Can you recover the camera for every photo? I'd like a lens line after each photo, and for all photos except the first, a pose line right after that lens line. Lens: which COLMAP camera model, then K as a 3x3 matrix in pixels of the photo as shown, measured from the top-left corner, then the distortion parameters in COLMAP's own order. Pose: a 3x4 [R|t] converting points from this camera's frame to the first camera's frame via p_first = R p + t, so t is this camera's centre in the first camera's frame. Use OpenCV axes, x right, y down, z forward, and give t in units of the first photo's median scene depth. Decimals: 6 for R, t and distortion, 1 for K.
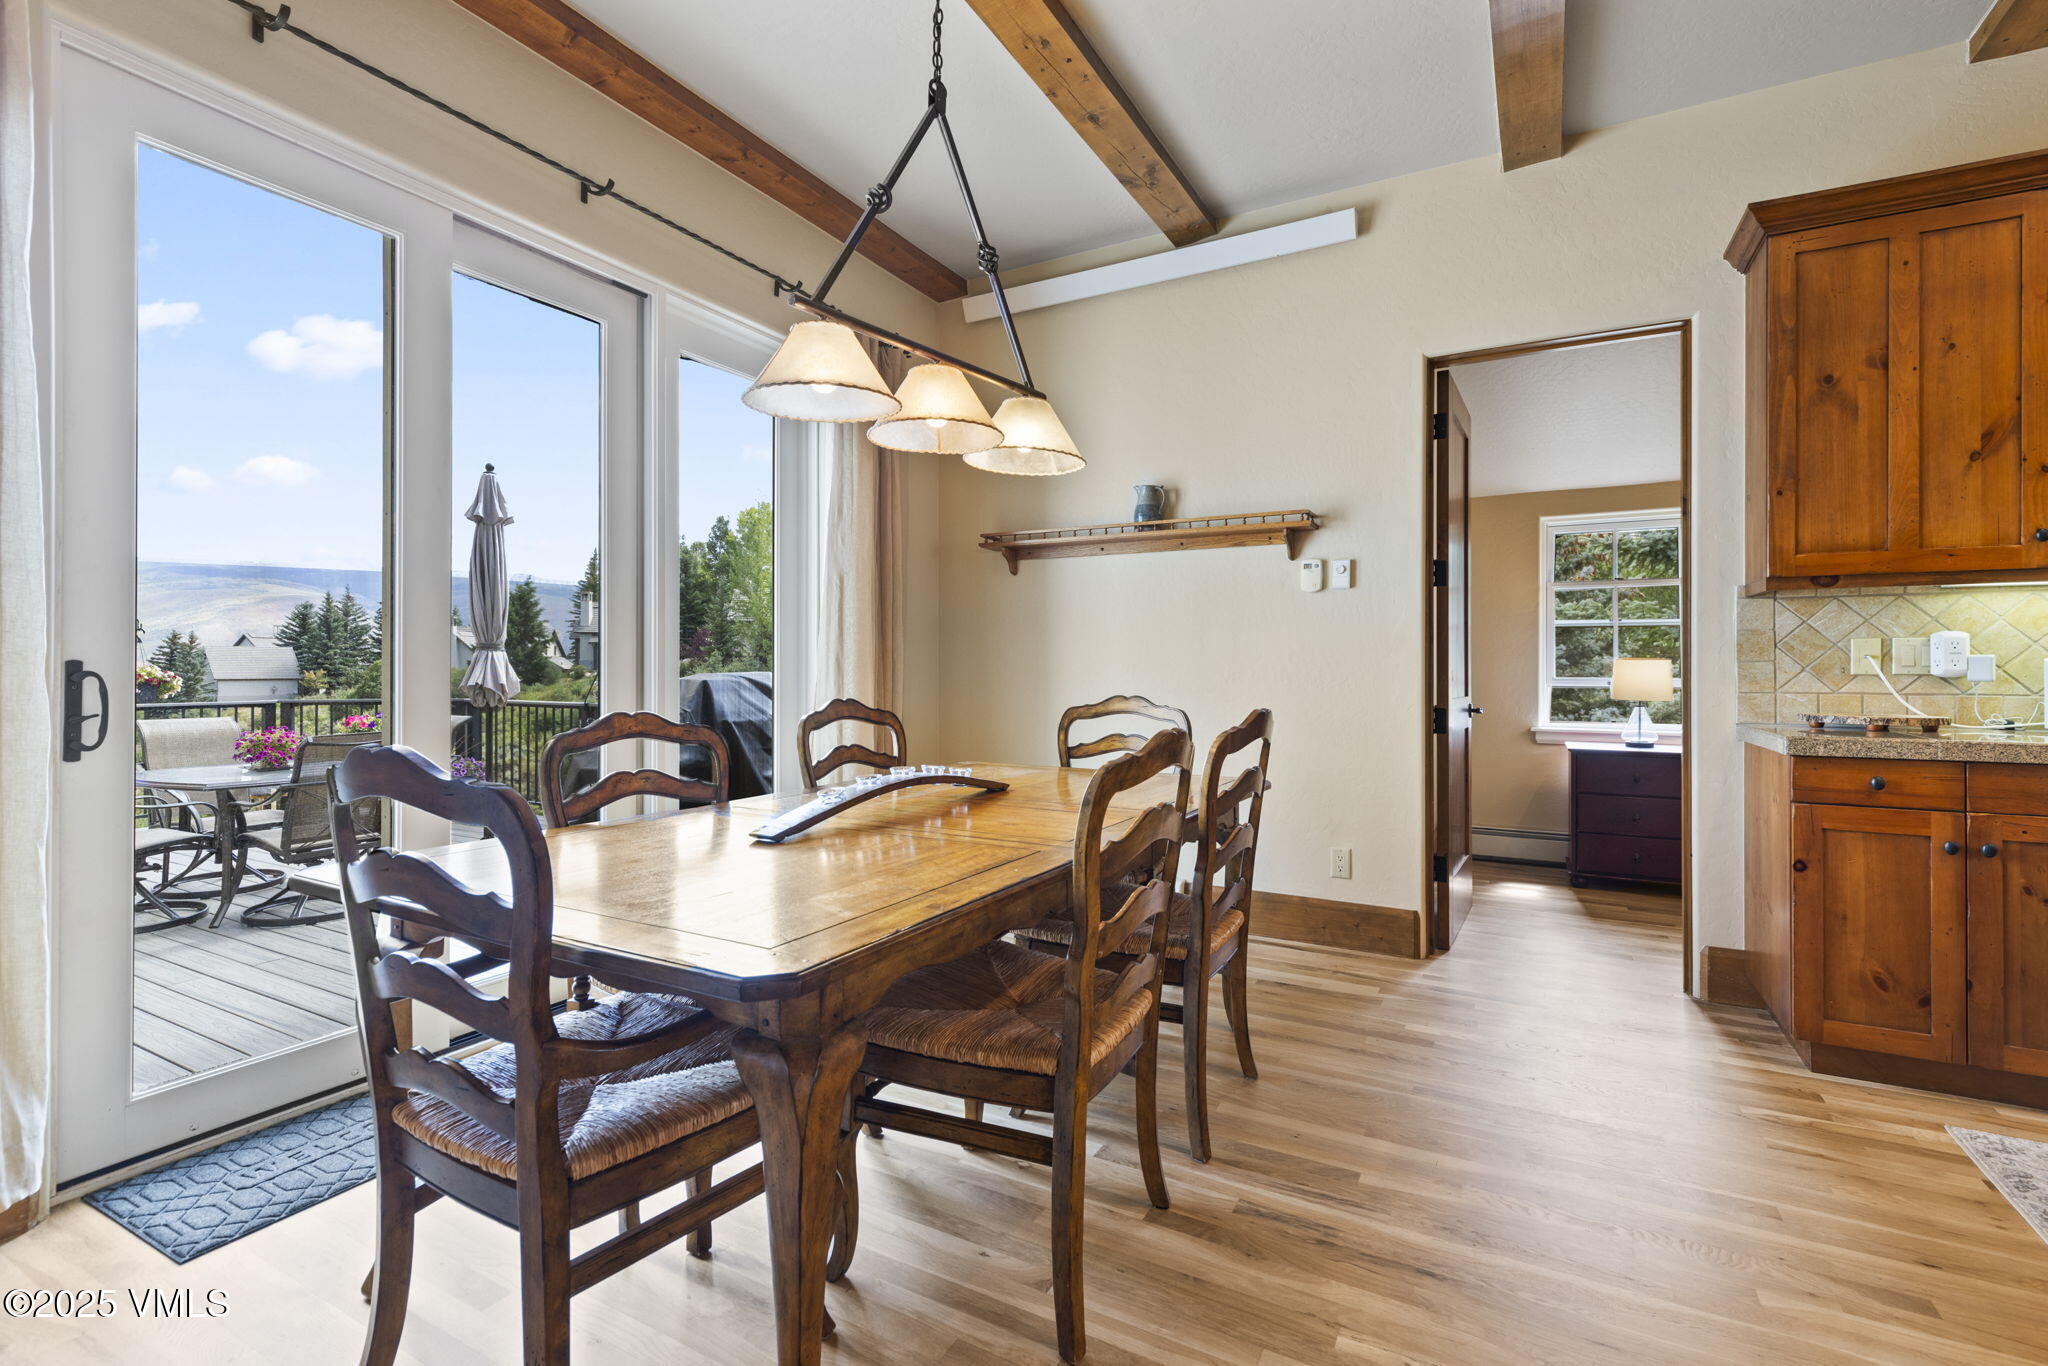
lens RADIAL K [[921.9, 0, 1031.5], [0, 921.9, 667.0], [0, 0, 1]] dist [0.009116, -0.000359]
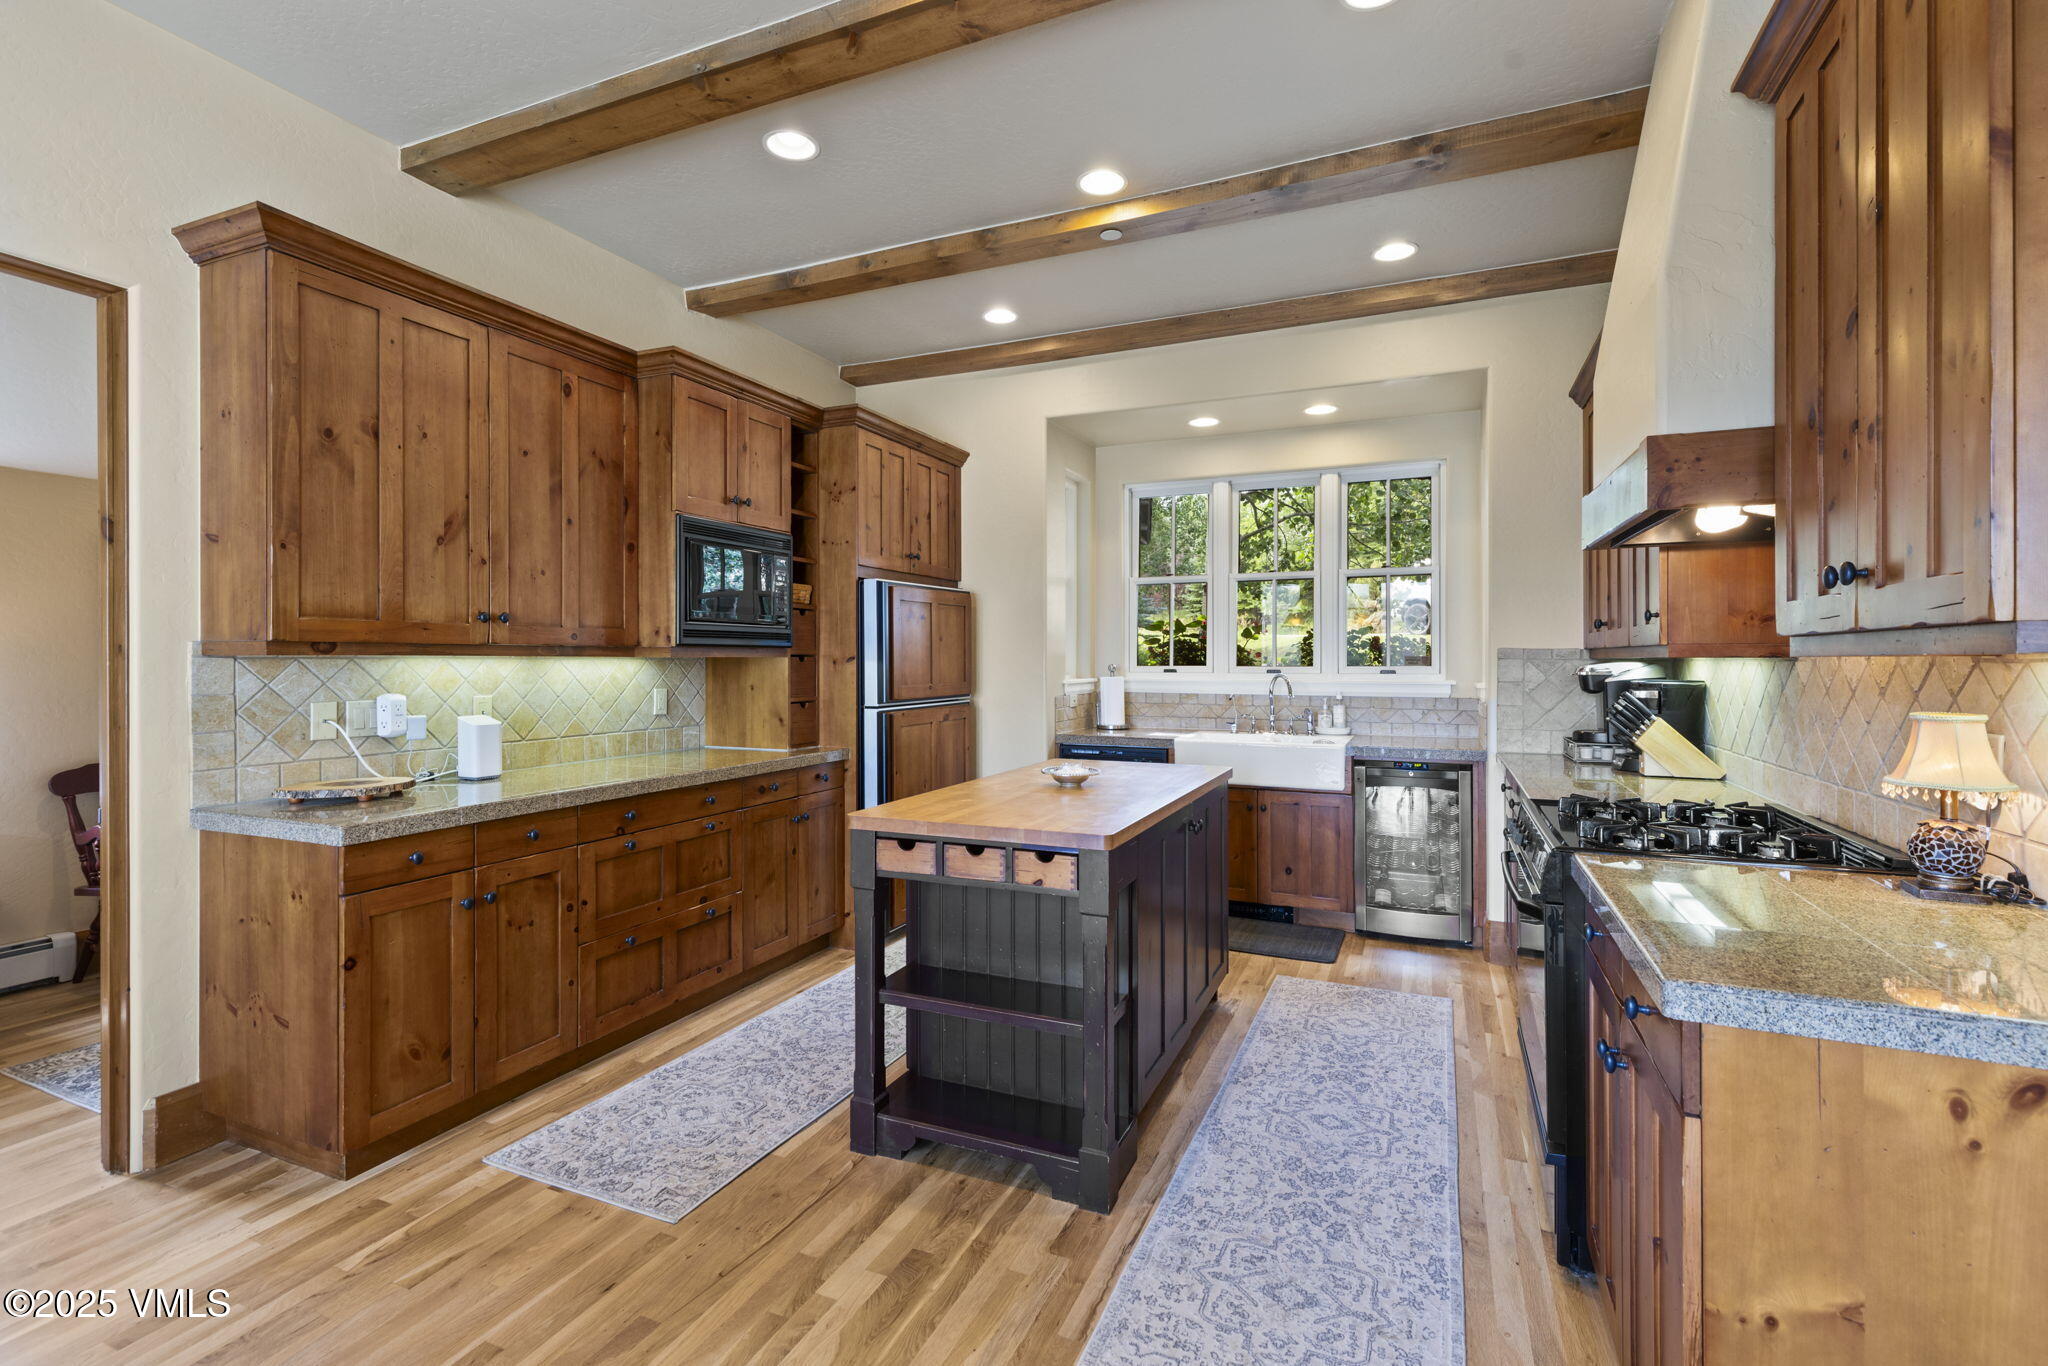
lens RADIAL K [[921.9, 0, 1019.4], [0, 921.9, 659.1], [0, 0, 1]] dist [0.009116, -0.000359]
pose [[-0.079402, -0.003134, 0.996838, -0.133043], [-0.000957, 0.999995, 0.003067, -0.086290], [-0.996842, -0.000710, -0.079405, 0.384957]]
